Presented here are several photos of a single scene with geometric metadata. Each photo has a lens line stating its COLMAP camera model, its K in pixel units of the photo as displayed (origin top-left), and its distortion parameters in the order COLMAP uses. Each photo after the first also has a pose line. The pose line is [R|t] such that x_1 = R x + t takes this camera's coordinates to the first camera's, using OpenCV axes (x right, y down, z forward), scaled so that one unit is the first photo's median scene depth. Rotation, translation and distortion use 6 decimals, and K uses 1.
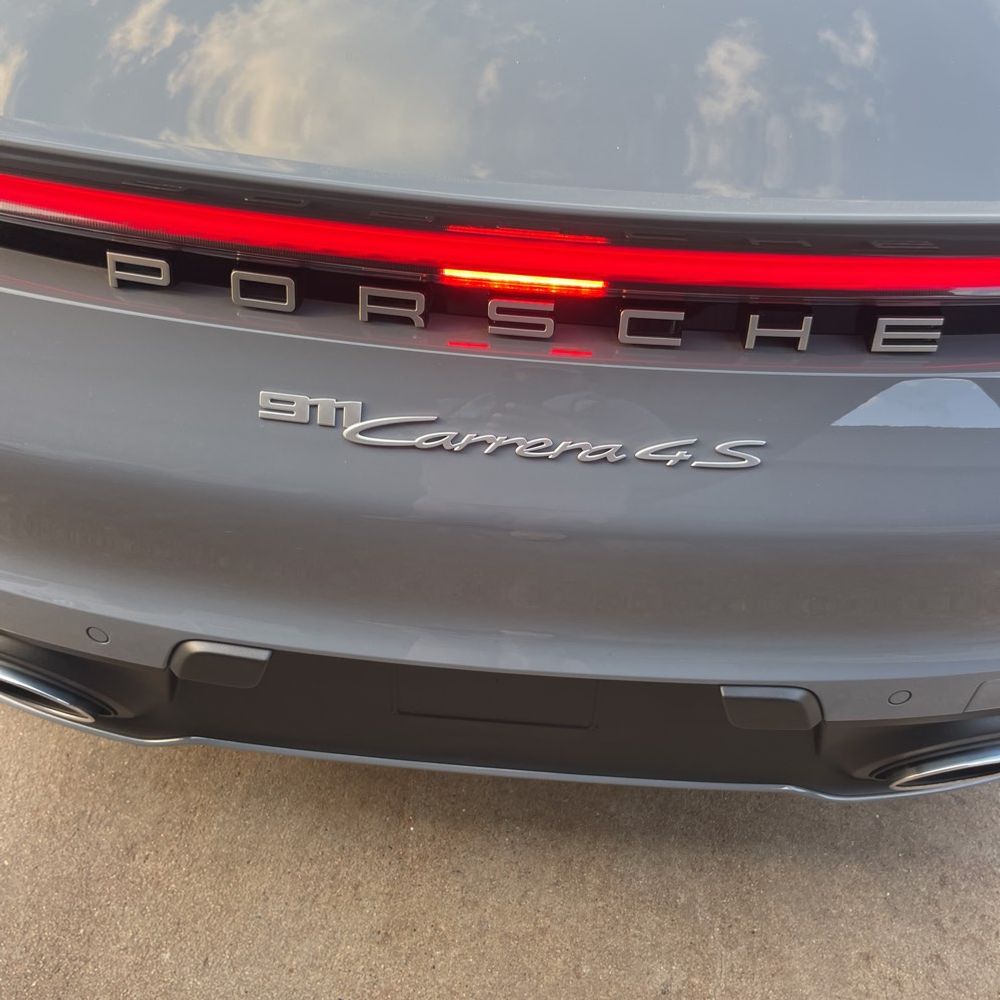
lens RADIAL K [[983.7, 0, 512.9], [0, 983.7, 498.6], [0, 0, 1]] dist [0.102598, -0.150028]
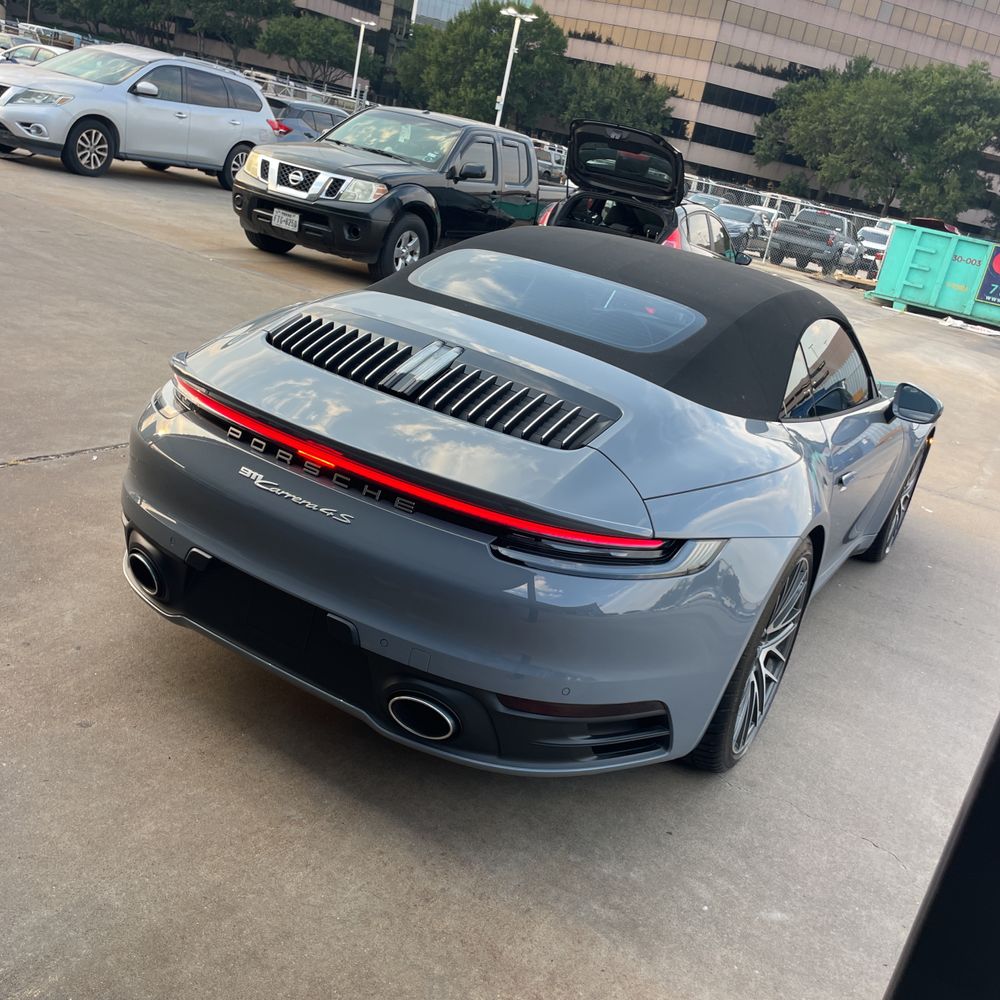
lens RADIAL K [[1005.9, 0, 500.0], [0, 1005.9, 500.0], [0, 0, 1]] dist [0.063742, -0.099259]
pose [[0.880446, 0.274698, -0.386466, 1.967685], [-0.432131, 0.800334, -0.415606, 1.080217], [0.195136, 0.532923, 0.823356, -1.709341]]
